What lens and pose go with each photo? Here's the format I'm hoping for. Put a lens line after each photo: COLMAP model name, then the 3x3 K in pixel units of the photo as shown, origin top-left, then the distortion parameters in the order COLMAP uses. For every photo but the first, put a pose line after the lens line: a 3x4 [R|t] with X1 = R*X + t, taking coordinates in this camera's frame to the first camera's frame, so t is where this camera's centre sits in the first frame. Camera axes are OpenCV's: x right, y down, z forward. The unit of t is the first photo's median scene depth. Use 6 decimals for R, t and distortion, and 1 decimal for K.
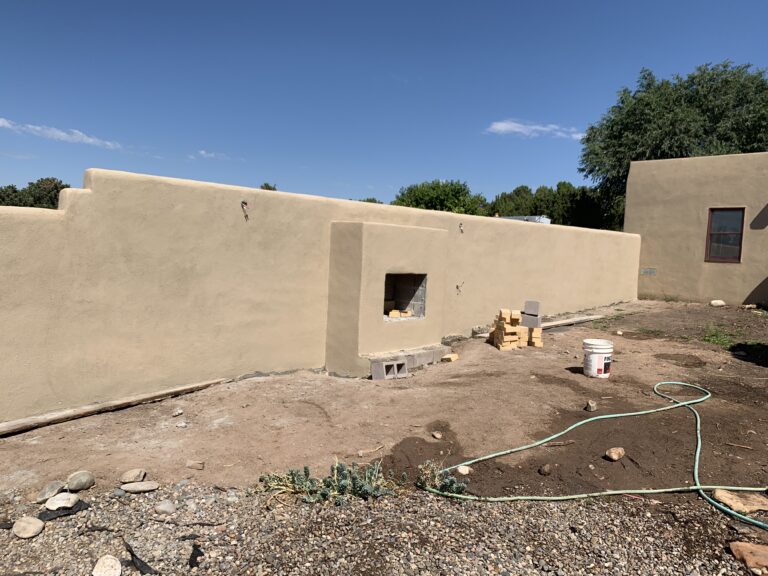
lens RADIAL K [[597.6, 0, 384.0], [0, 597.6, 288.0], [0, 0, 1]] dist [-0.004597, 0.005010]
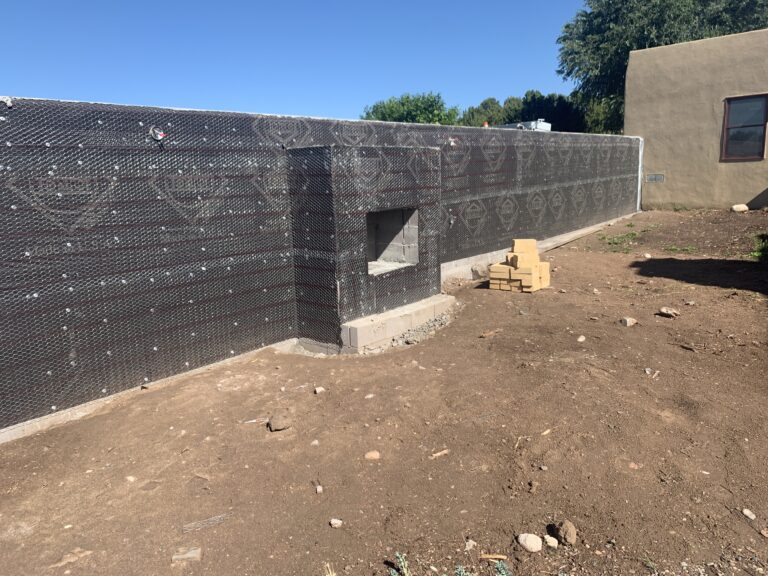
lens RADIAL K [[597.6, 0, 384.0], [0, 597.6, 288.0], [0, 0, 1]] dist [-0.004597, 0.005010]
pose [[0.994930, -0.092505, 0.039452, -0.005972], [0.087130, 0.988801, 0.121166, -0.008932], [-0.050219, -0.117114, 0.991848, 0.120861]]
